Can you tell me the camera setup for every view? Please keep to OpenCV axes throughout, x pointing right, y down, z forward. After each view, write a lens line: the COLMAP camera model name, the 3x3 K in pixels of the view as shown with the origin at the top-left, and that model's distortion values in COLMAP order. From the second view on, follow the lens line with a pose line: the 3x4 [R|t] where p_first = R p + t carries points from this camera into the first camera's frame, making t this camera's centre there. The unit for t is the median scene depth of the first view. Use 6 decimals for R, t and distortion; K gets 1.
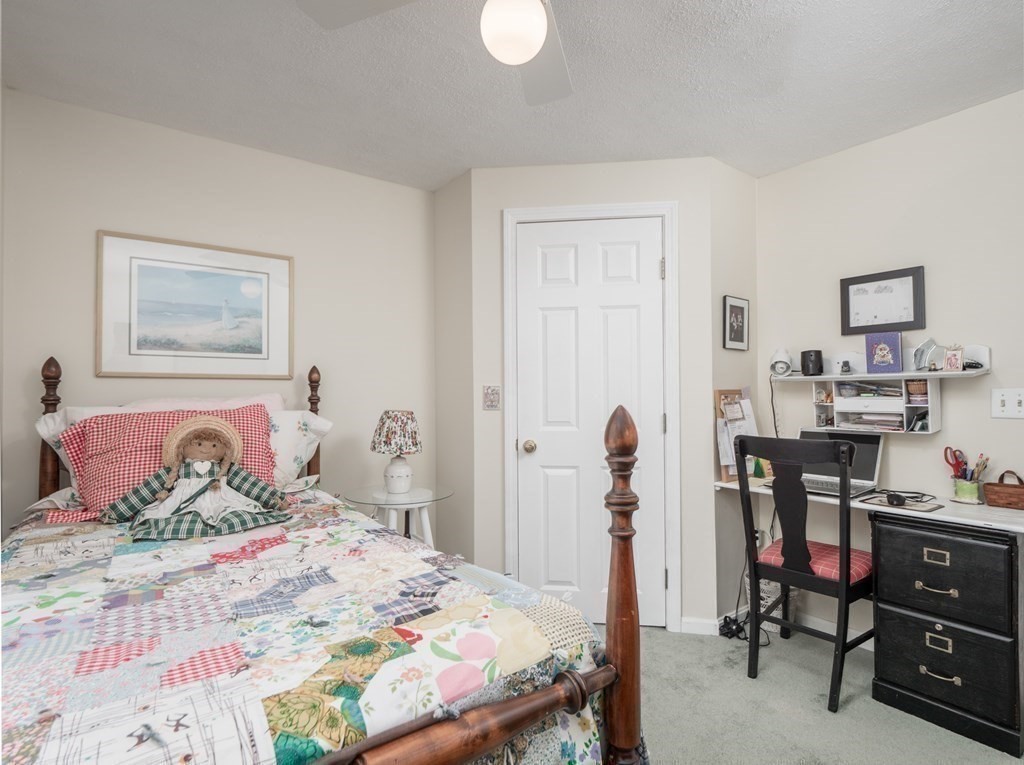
lens RADIAL K [[526.0, 0, 515.7], [0, 526.0, 385.5], [0, 0, 1]] dist [-0.009763, -0.001371]
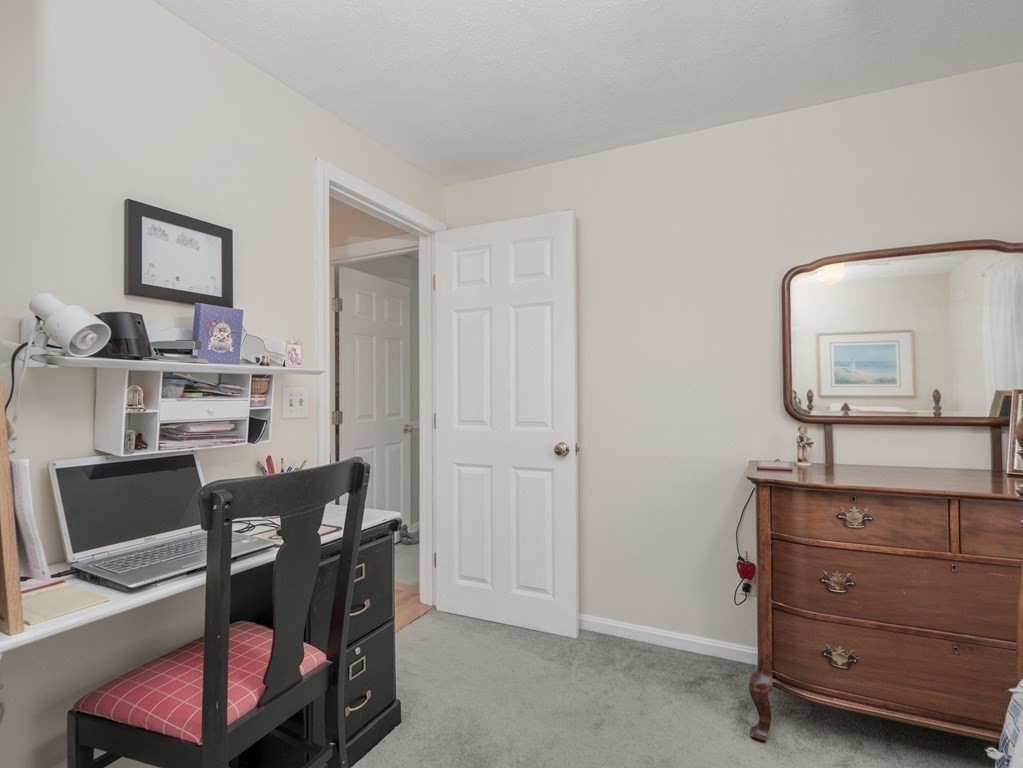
lens RADIAL K [[525.5, 0, 515.2], [0, 525.5, 387.0], [0, 0, 1]] dist [-0.009763, -0.001371]
pose [[-0.447116, 0.015911, 0.894335, -0.105999], [-0.007020, 0.999749, -0.021296, 0.019691], [-0.894449, -0.015800, -0.446892, 0.959139]]
